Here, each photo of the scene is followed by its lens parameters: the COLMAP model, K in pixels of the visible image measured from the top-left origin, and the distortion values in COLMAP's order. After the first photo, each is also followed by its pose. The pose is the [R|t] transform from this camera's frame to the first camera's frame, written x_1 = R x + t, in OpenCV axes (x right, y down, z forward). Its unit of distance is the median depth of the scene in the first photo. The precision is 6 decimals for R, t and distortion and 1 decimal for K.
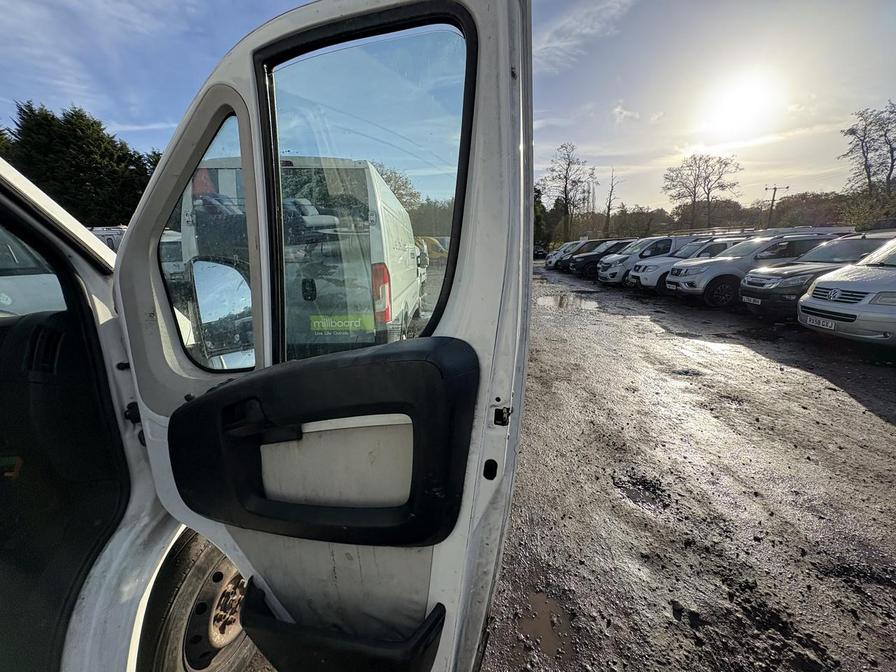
lens RADIAL K [[354.4, 0, 453.9], [0, 354.4, 327.2], [0, 0, 1]] dist [-0.000406, -0.000453]
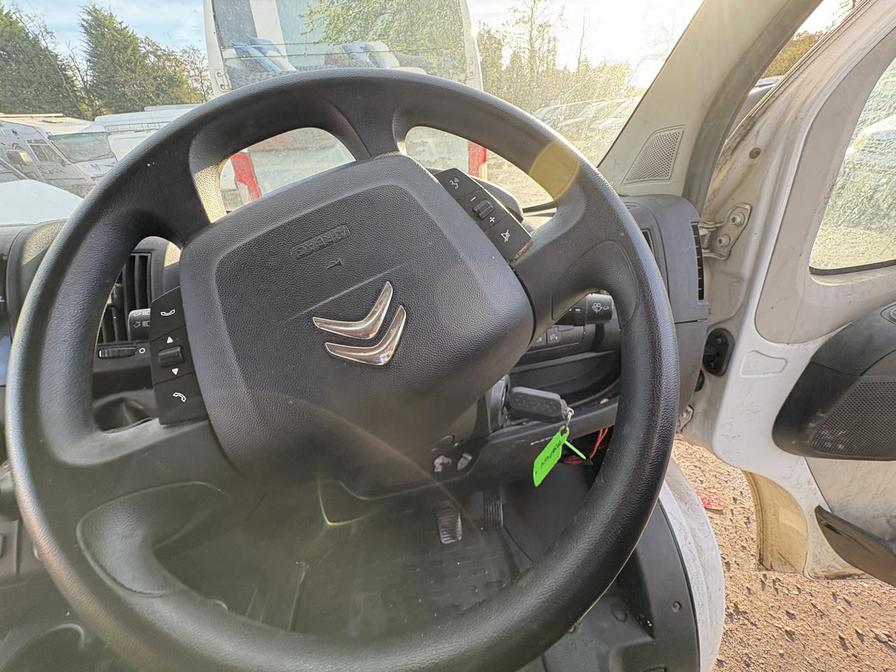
lens RADIAL K [[354.4, 0, 452.4], [0, 354.4, 331.4], [0, 0, 1]] dist [-0.000406, -0.000453]
pose [[0.989142, -0.113164, 0.093762, -0.398832], [0.078874, 0.947122, 0.311028, -0.011453], [-0.124002, -0.300256, 0.945764, 0.107234]]
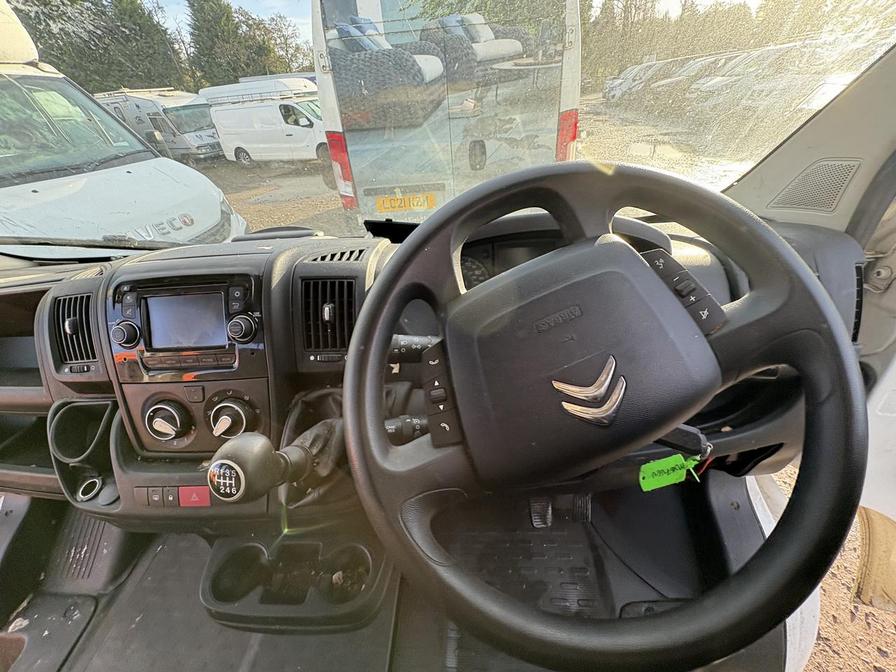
lens RADIAL K [[354.4, 0, 453.5], [0, 354.4, 332.0], [0, 0, 1]] dist [-0.000406, -0.000453]
pose [[0.996735, -0.040482, -0.069861, -0.431408], [0.063653, 0.926286, 0.371407, -0.036456], [0.049676, -0.374642, 0.925838, 0.098507]]
